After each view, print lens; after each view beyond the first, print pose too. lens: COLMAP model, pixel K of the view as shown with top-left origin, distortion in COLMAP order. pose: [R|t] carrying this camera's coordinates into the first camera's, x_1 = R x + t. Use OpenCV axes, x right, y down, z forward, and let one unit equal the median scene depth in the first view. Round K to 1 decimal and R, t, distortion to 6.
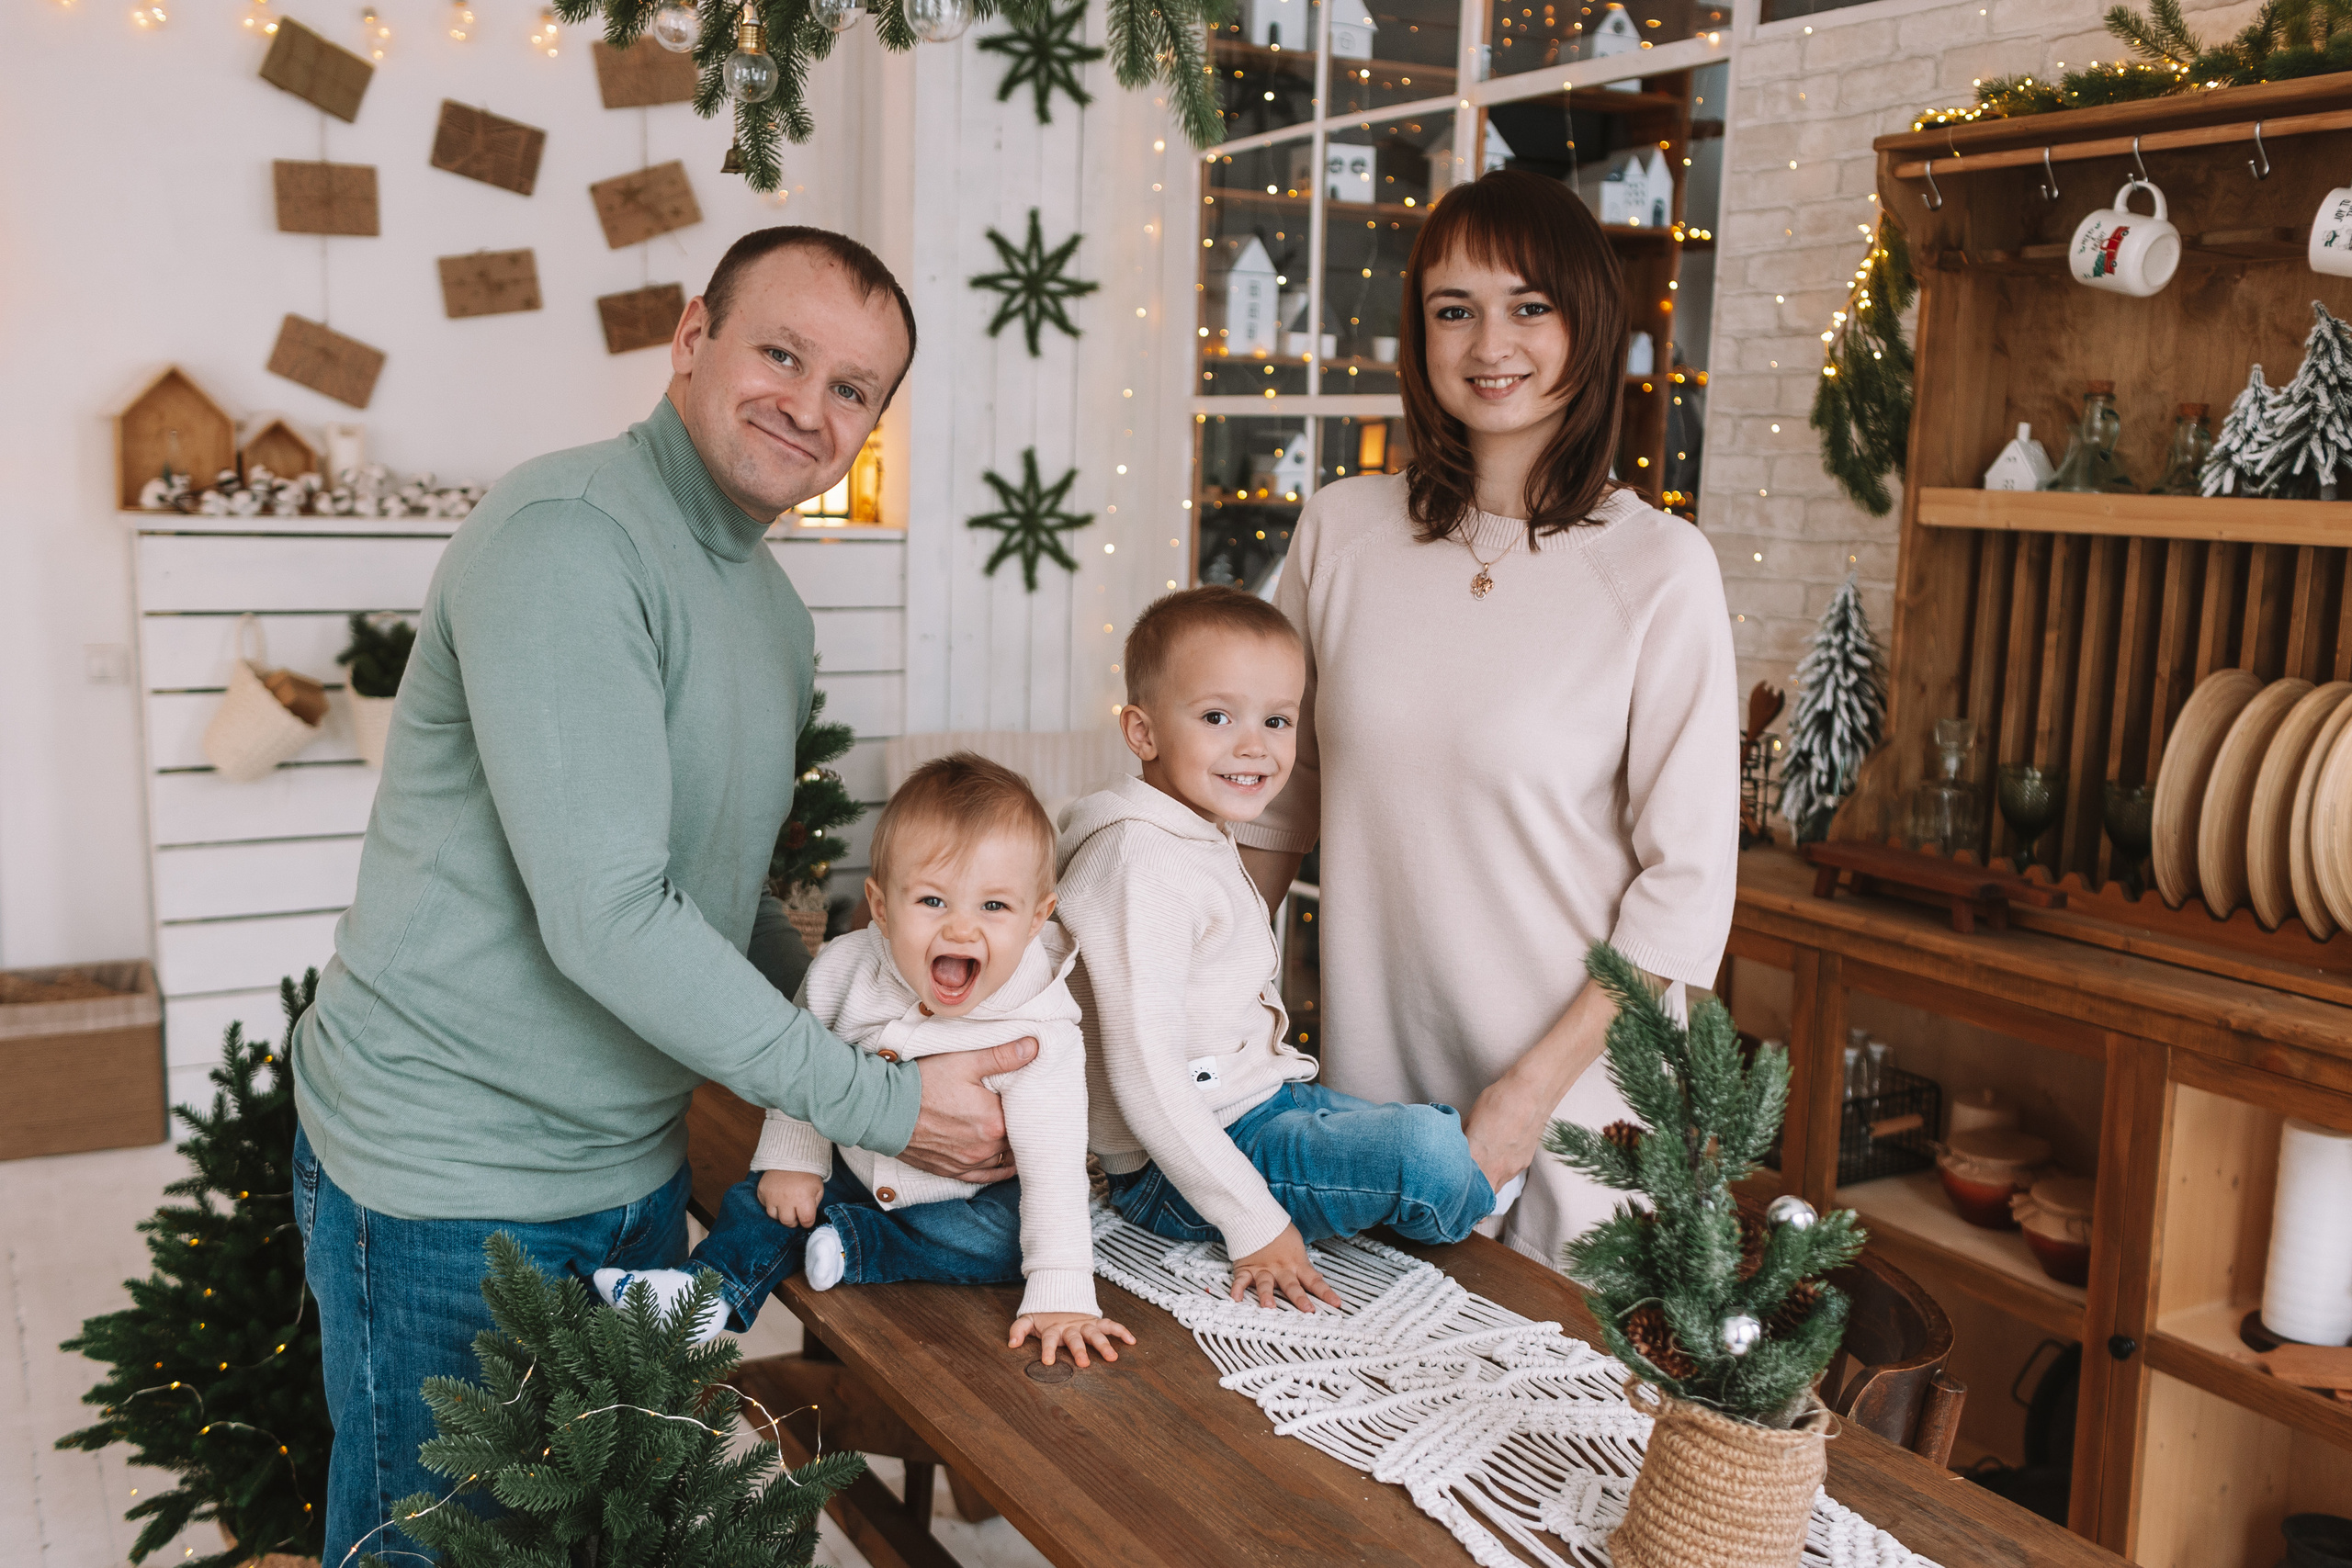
lens RADIAL K [[2240.4, 0, 1173.6], [0, 2240.4, 779.5], [0, 0, 1]] dist [0.075552, -0.135609]
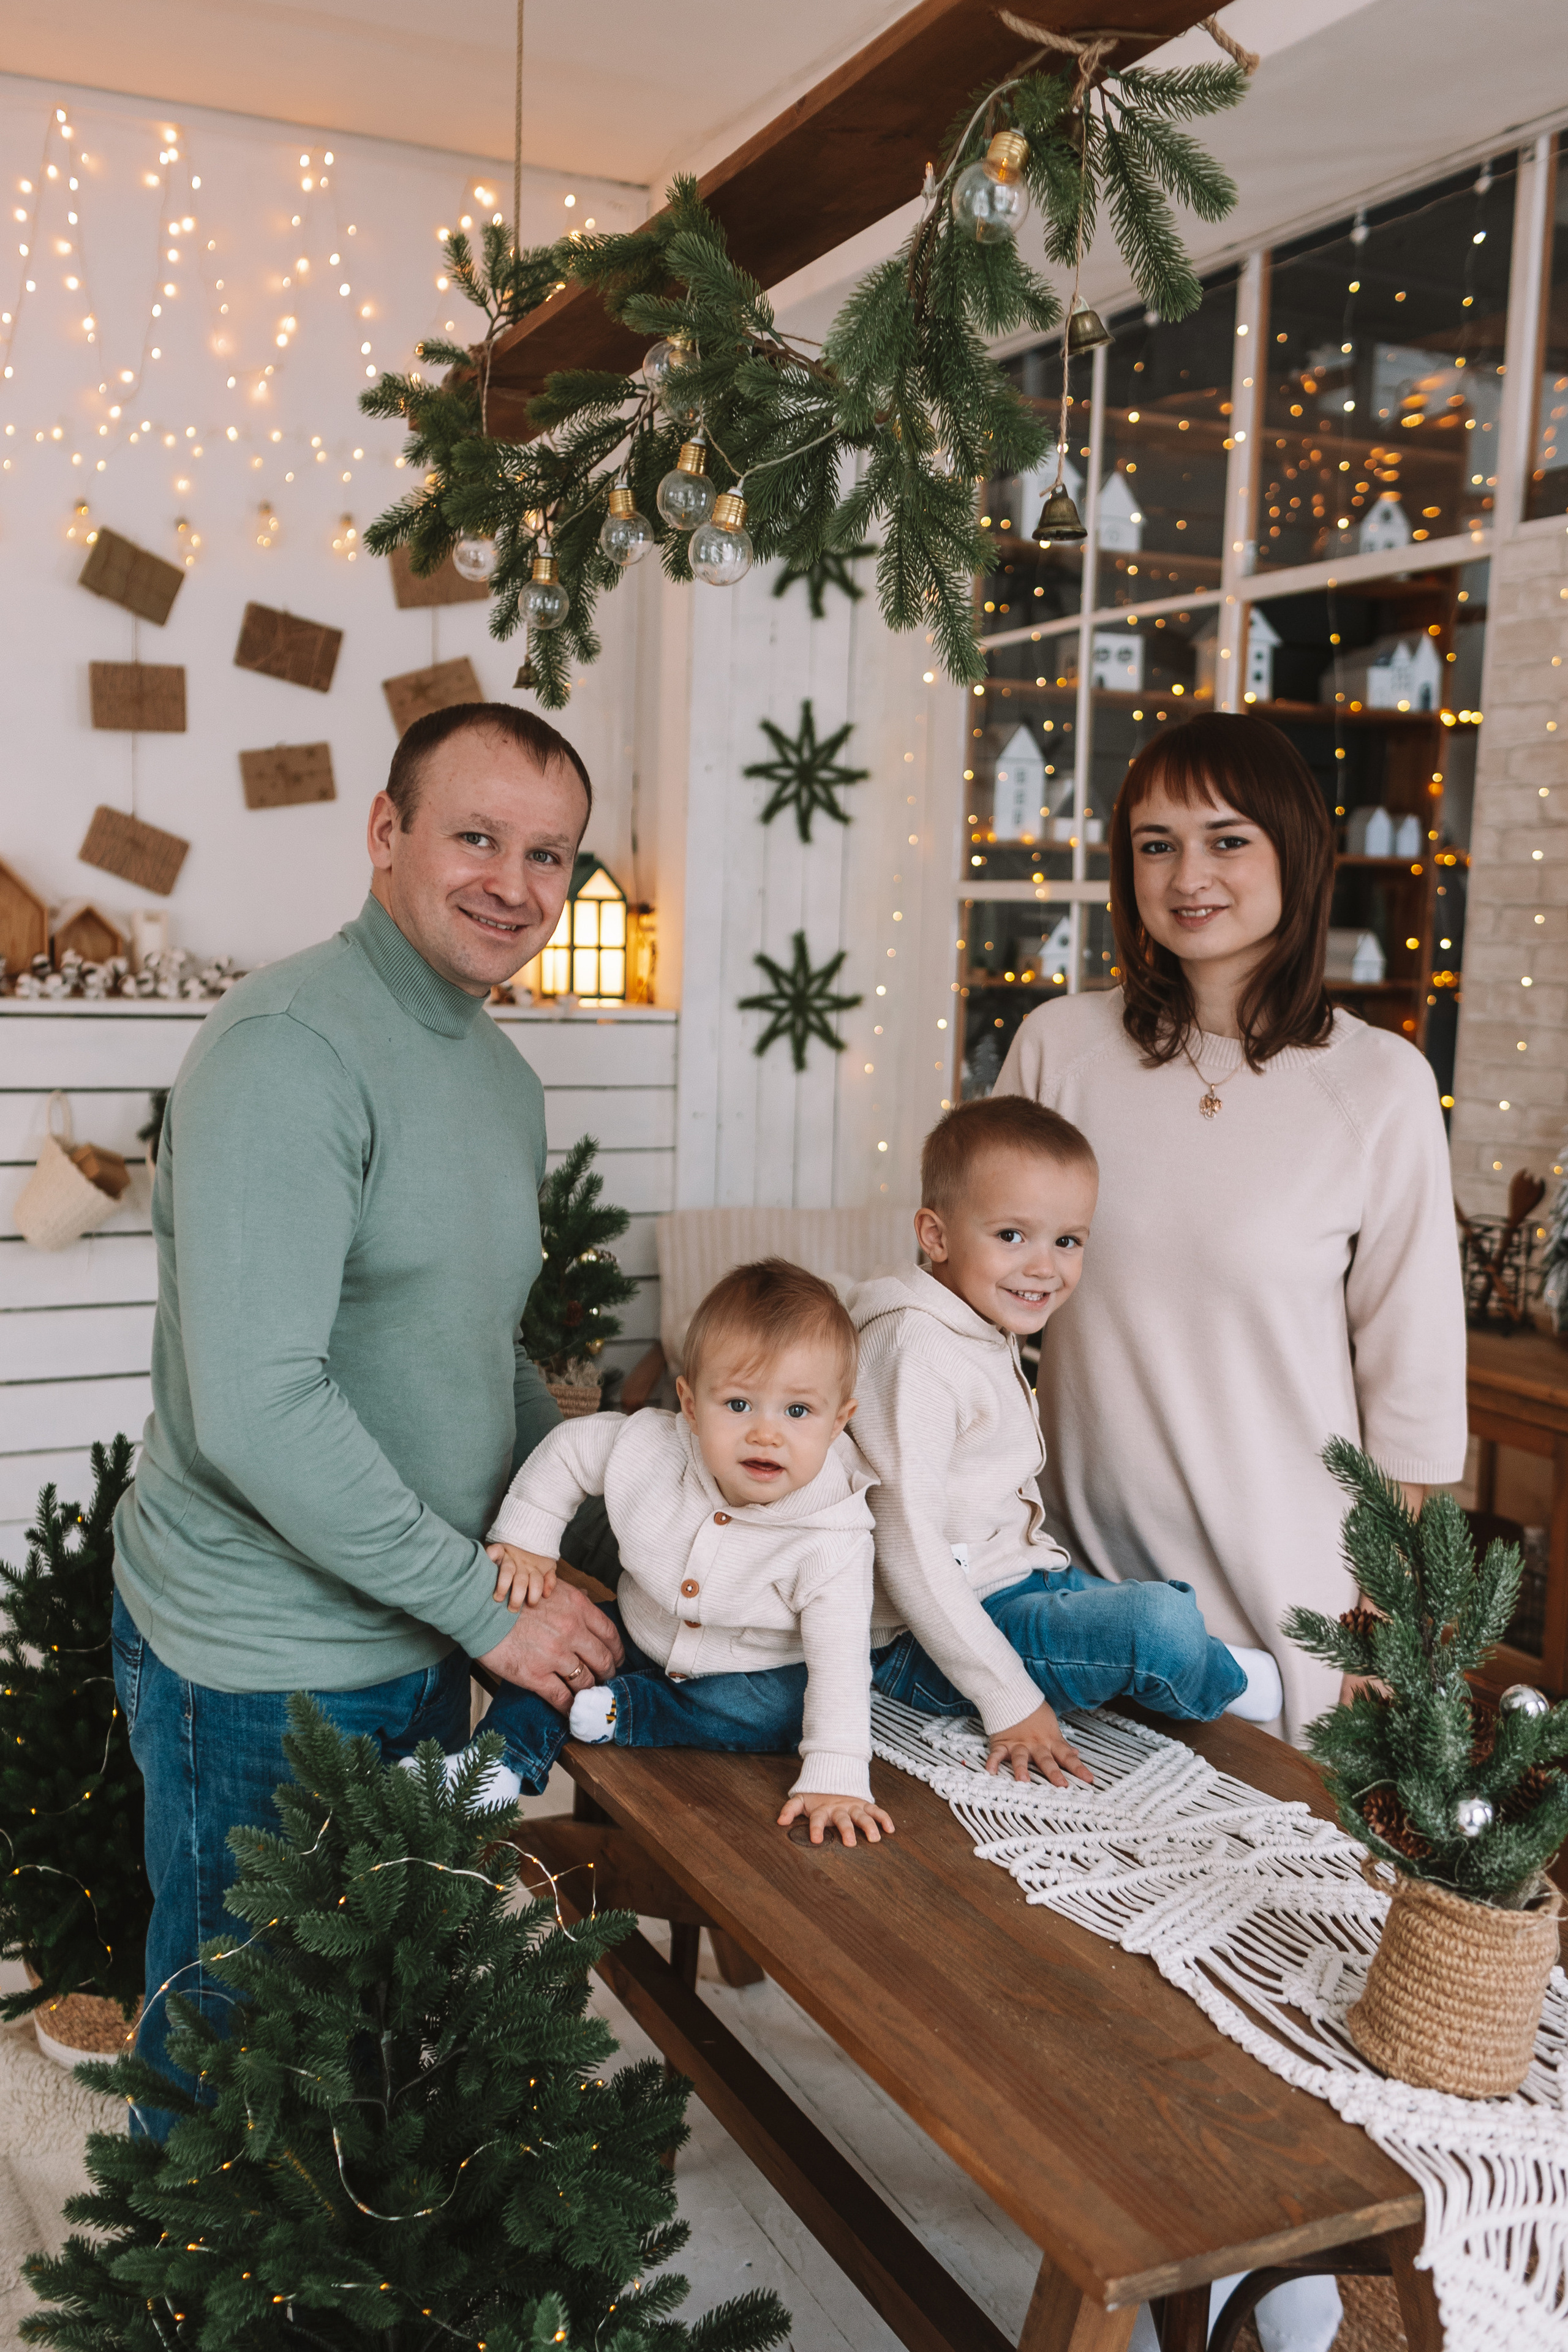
lens RADIAL K [[2224.9, 0, 790.2], [0, 2224.9, 1178.5], [0, 0, 1]] dist [0.025315, 0.011407]
pose [[0.997706, 0.007454, -0.067284, 0.001778], [-0.009657, 0.999426, -0.032470, -0.006581], [0.067004, 0.033046, 0.997205, -0.032293]]
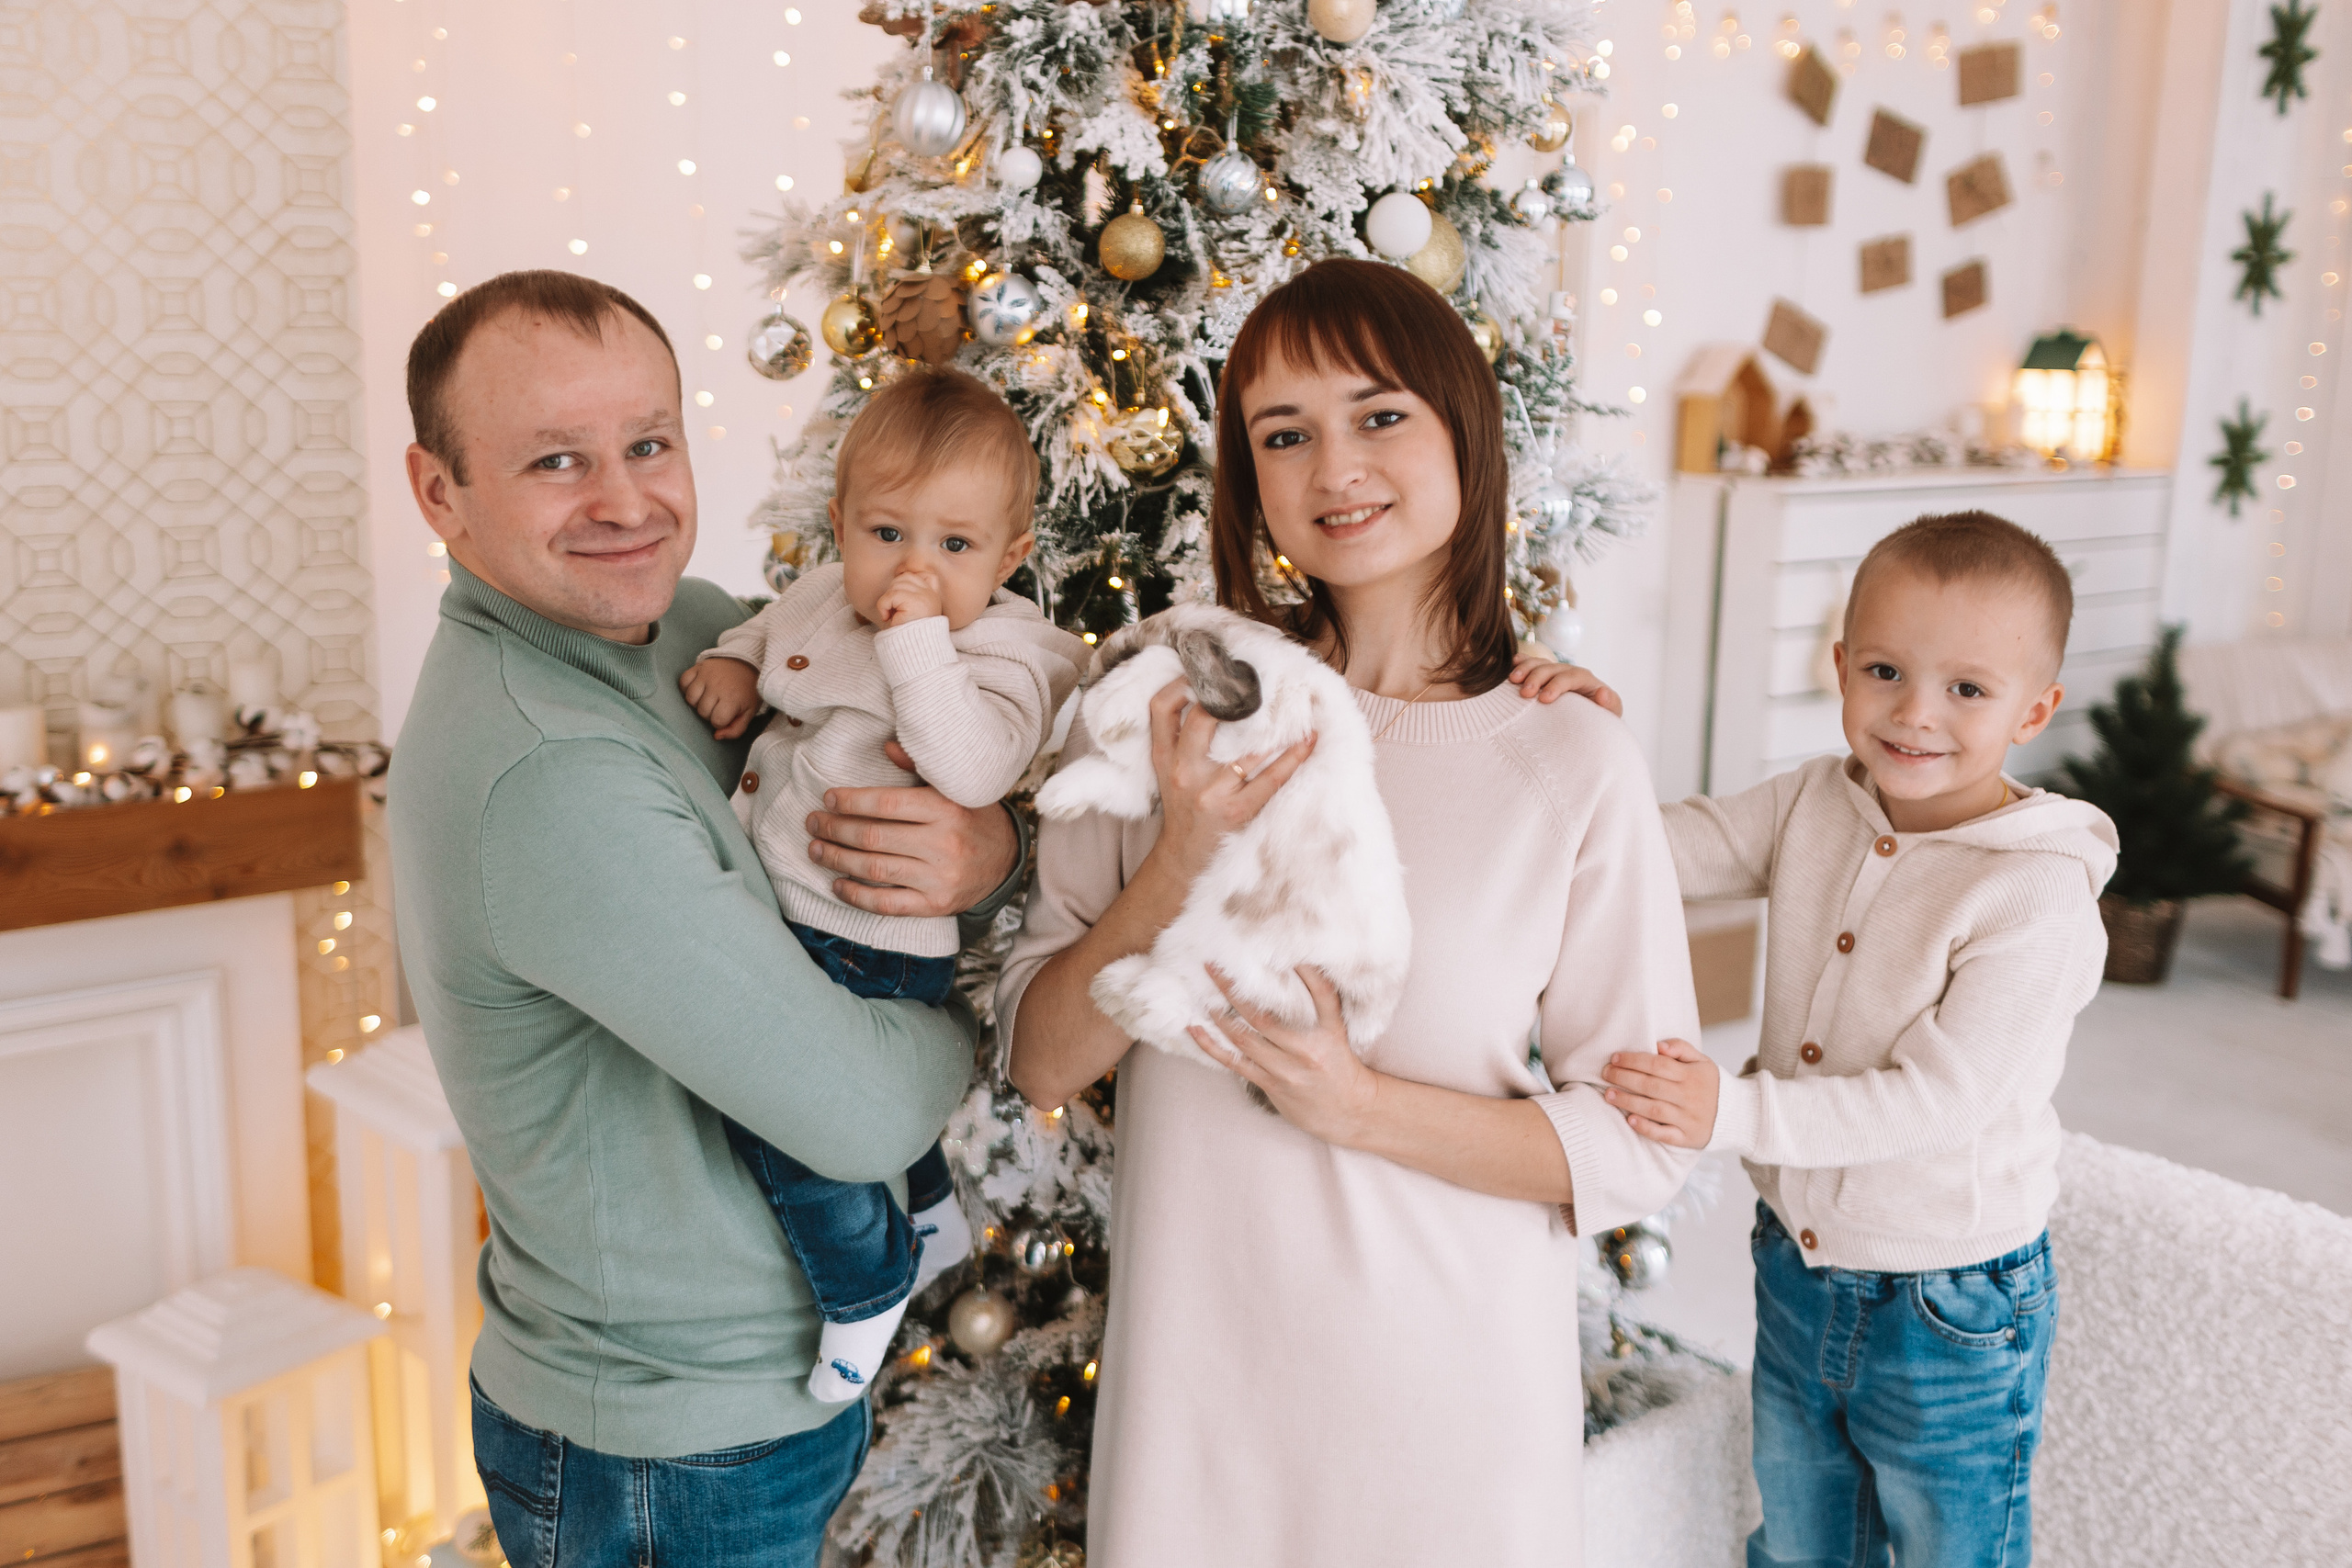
lens RADIAL K [[2346.2, 0, 1156.7], [0, 2346.2, 744.9], [0, 0, 1]] dist [0.002427, 0.011065]
pose [[0.992040, -0.030142, 0.122260, -2.941966], [0.024049, 0.998409, 0.051009, -0.164444], [-0.123603, -0.047663, 0.991186, -0.528719]]
